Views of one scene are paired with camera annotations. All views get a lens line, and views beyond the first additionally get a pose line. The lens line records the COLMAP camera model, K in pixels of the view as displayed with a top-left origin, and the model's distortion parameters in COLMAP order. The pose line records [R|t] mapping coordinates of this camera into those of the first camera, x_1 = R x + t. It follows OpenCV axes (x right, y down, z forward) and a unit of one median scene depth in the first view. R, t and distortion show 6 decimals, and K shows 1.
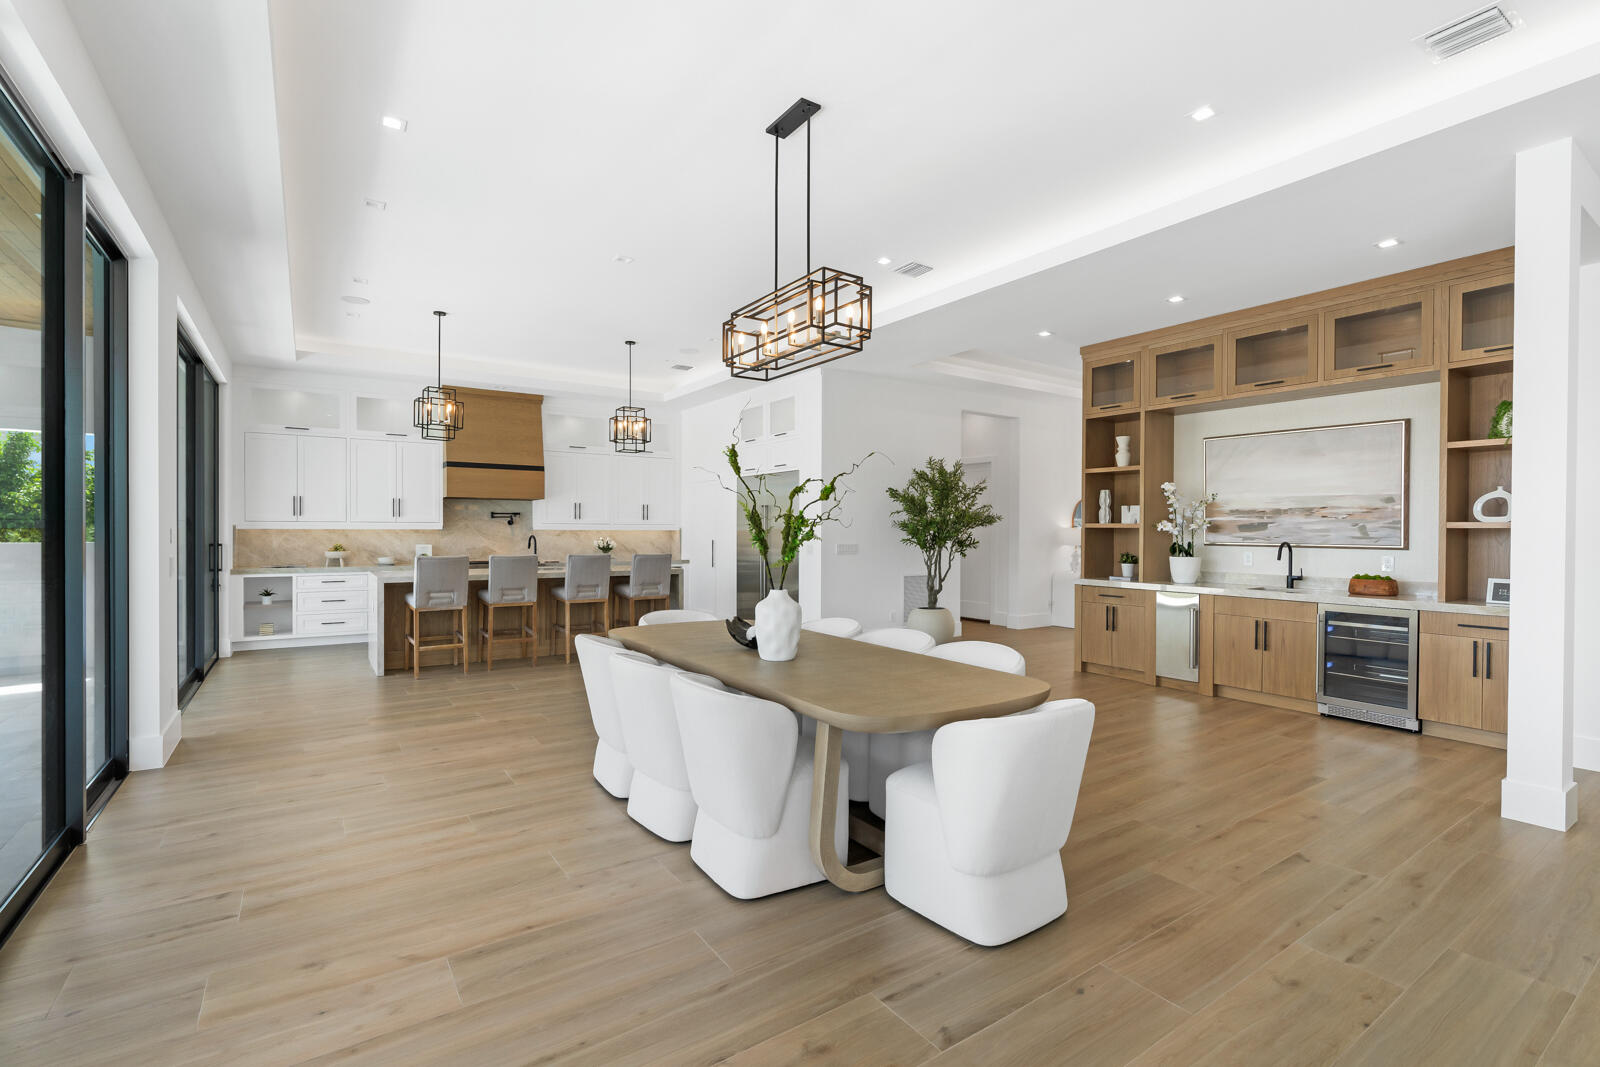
lens RADIAL K [[721.8, 0, 792.4], [0, 721.8, 535.0], [0, 0, 1]] dist [-0.000423, -0.000315]
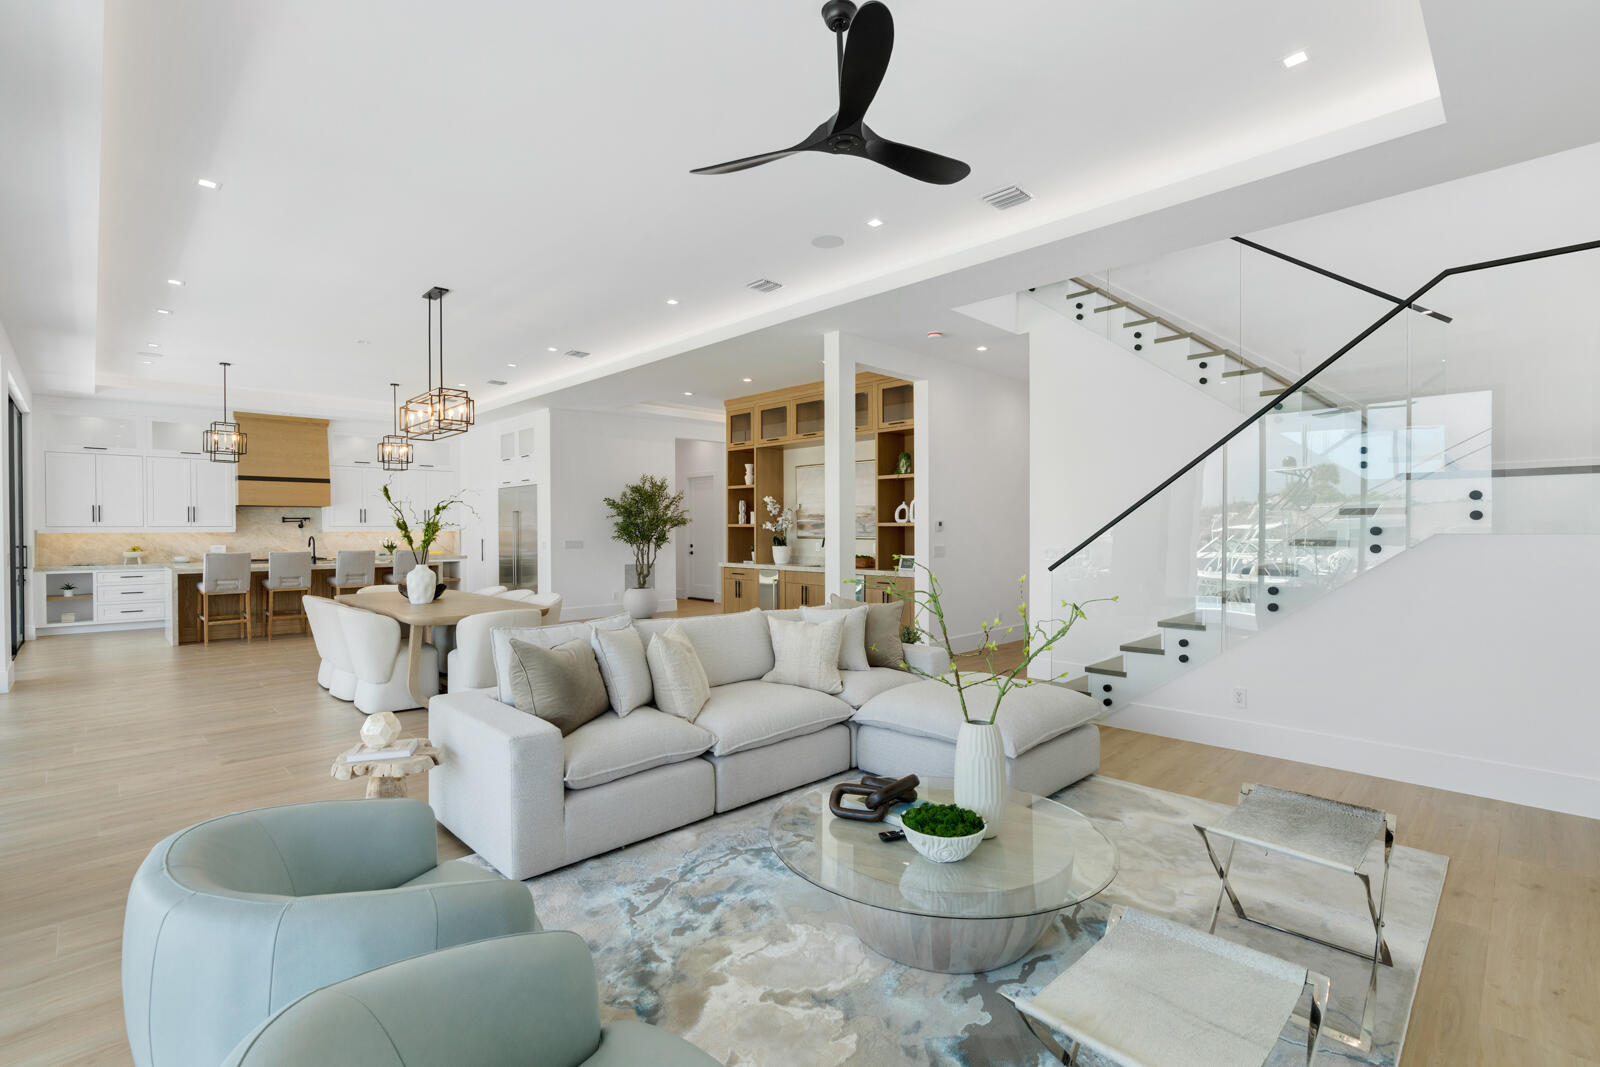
lens RADIAL K [[729.3, 0, 784.9], [0, 729.3, 534.7], [0, 0, 1]] dist [0.001464, 0.000582]
pose [[0.985811, -0.009501, 0.167587, 0.249202], [0.009341, 0.999955, 0.001746, 0.003229], [-0.167596, -0.000156, 0.985856, -0.408457]]
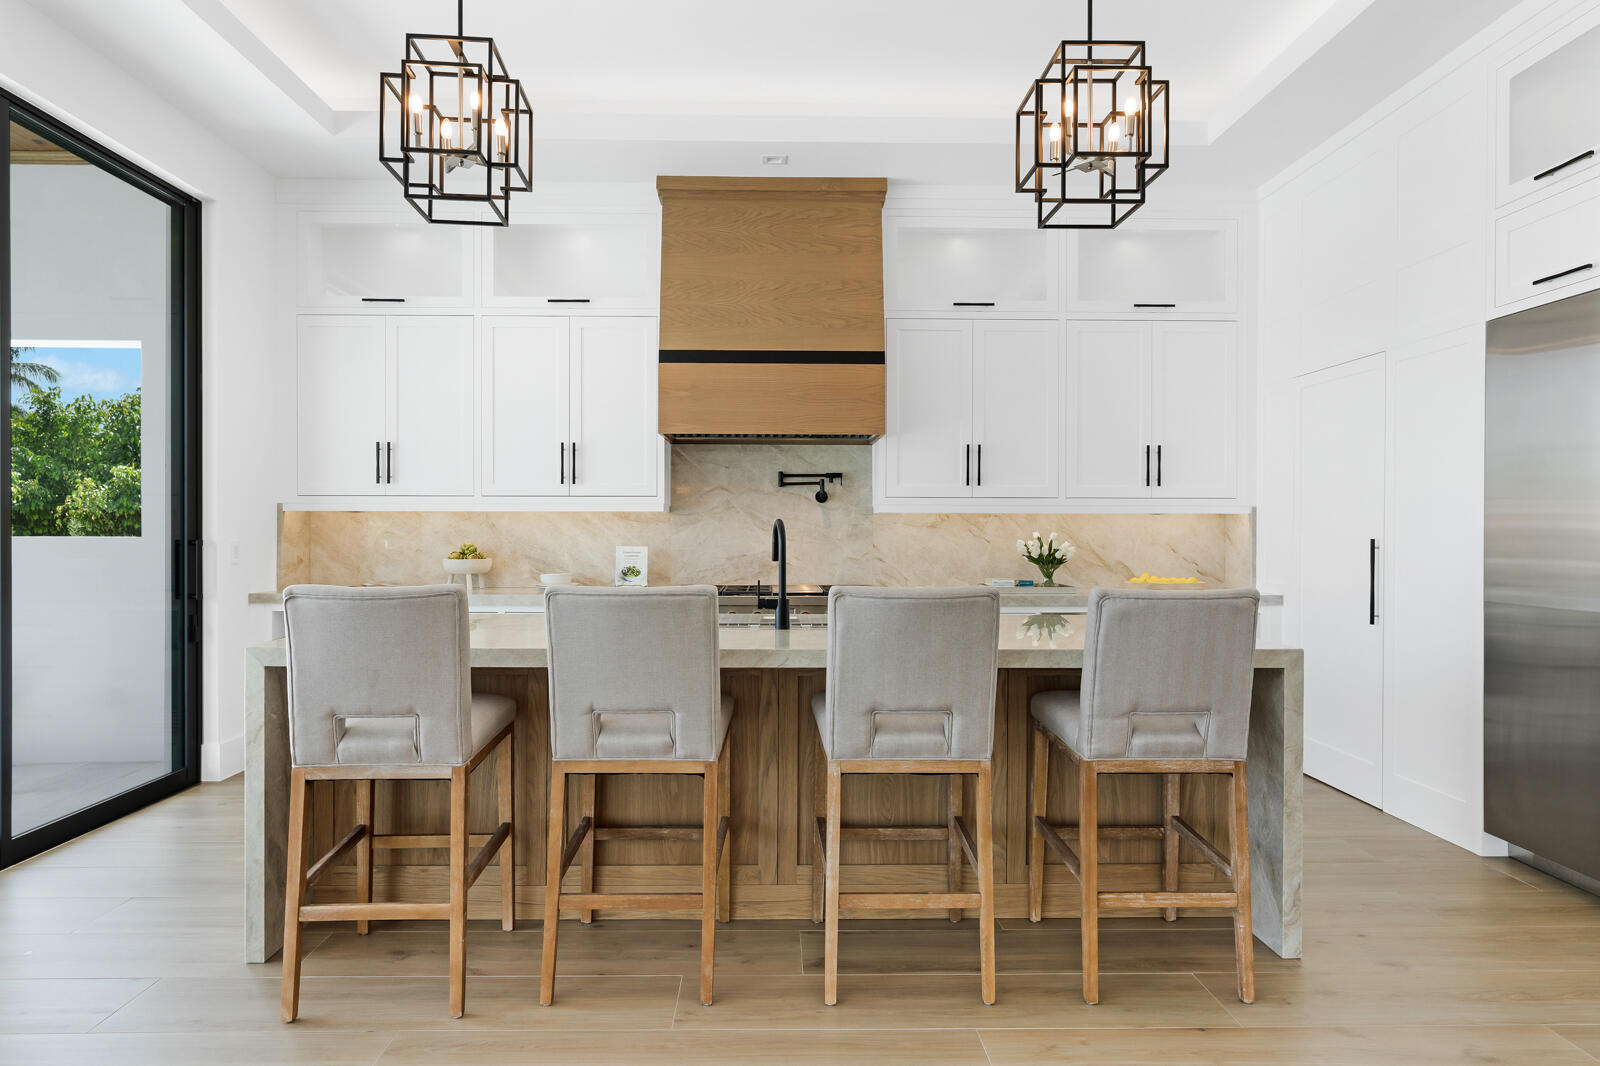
lens RADIAL K [[959.6, 0, 800.0], [0, 959.6, 533.0], [0, 0, 1]] dist [0.001042, 0.000285]
pose [[0.846829, 0.001006, -0.531865, -0.130151], [-0.002577, 0.999994, -0.002211, 0.007139], [0.531859, 0.003243, 0.846827, 0.665845]]
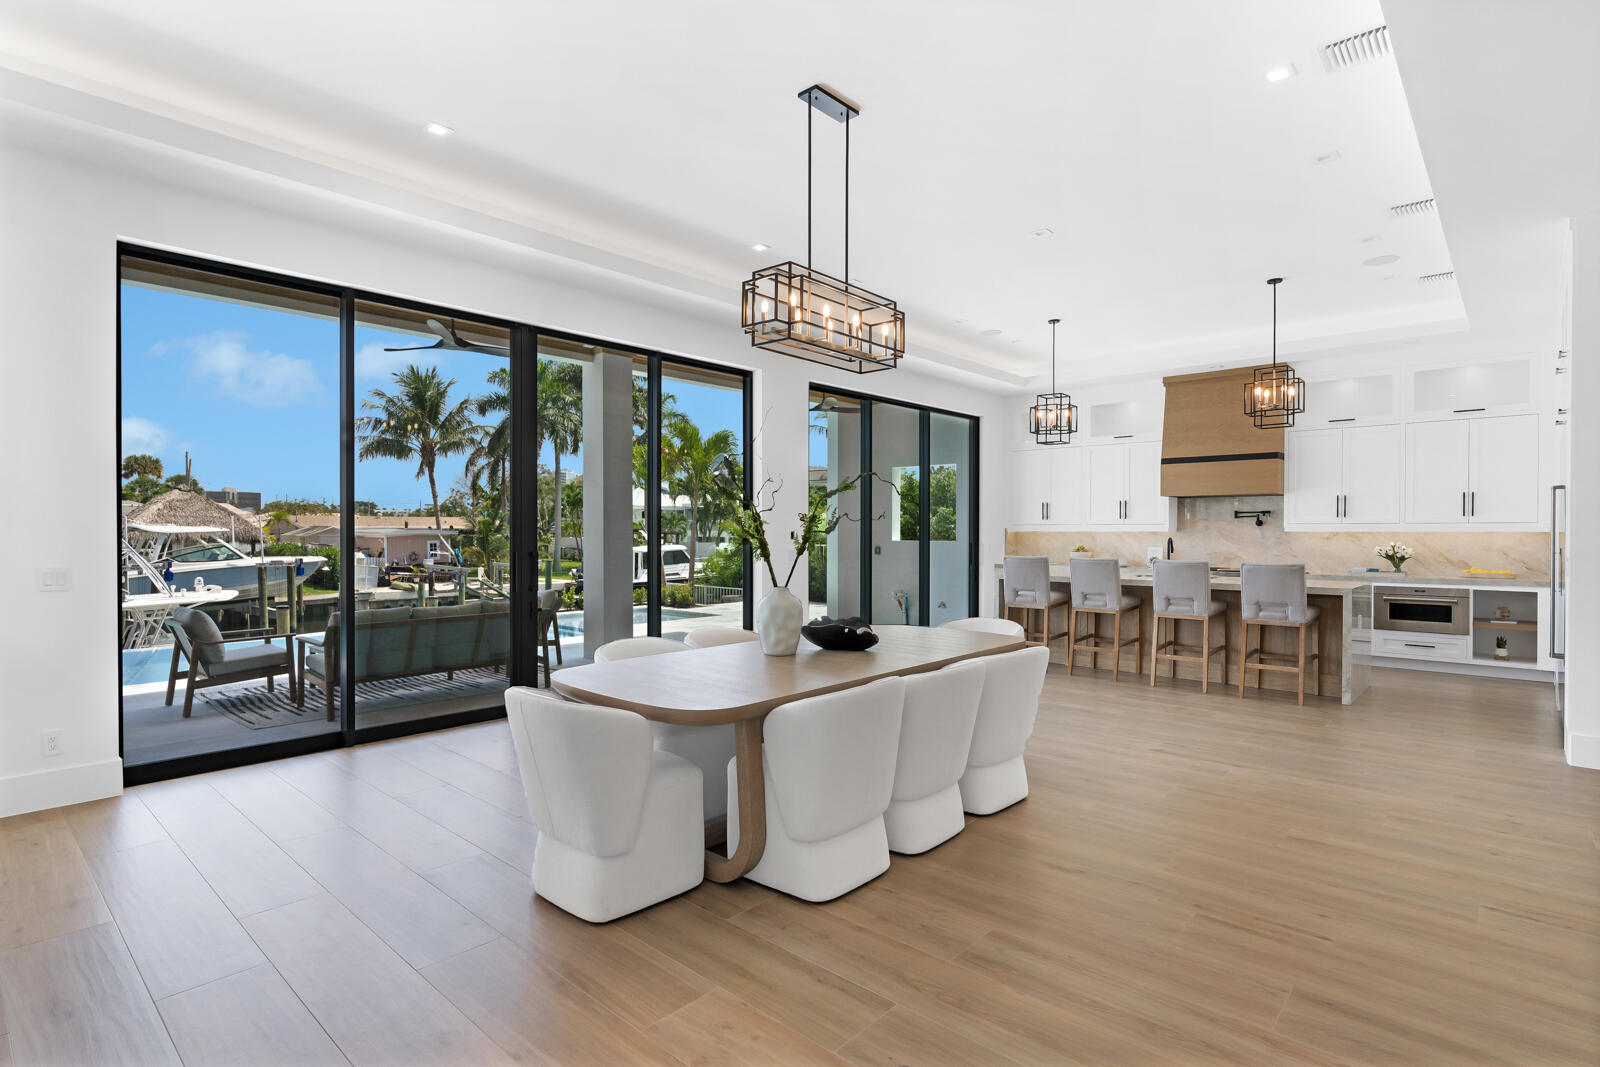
lens RADIAL K [[808.4, 0, 786.7], [0, 808.4, 532.5], [0, 0, 1]] dist [0.000549, -0.000009]
pose [[0.233785, -0.002553, -0.972285, 0.495020], [-0.006956, 0.999967, -0.004299, 0.001673], [0.972263, 0.007768, 0.233759, 0.334511]]
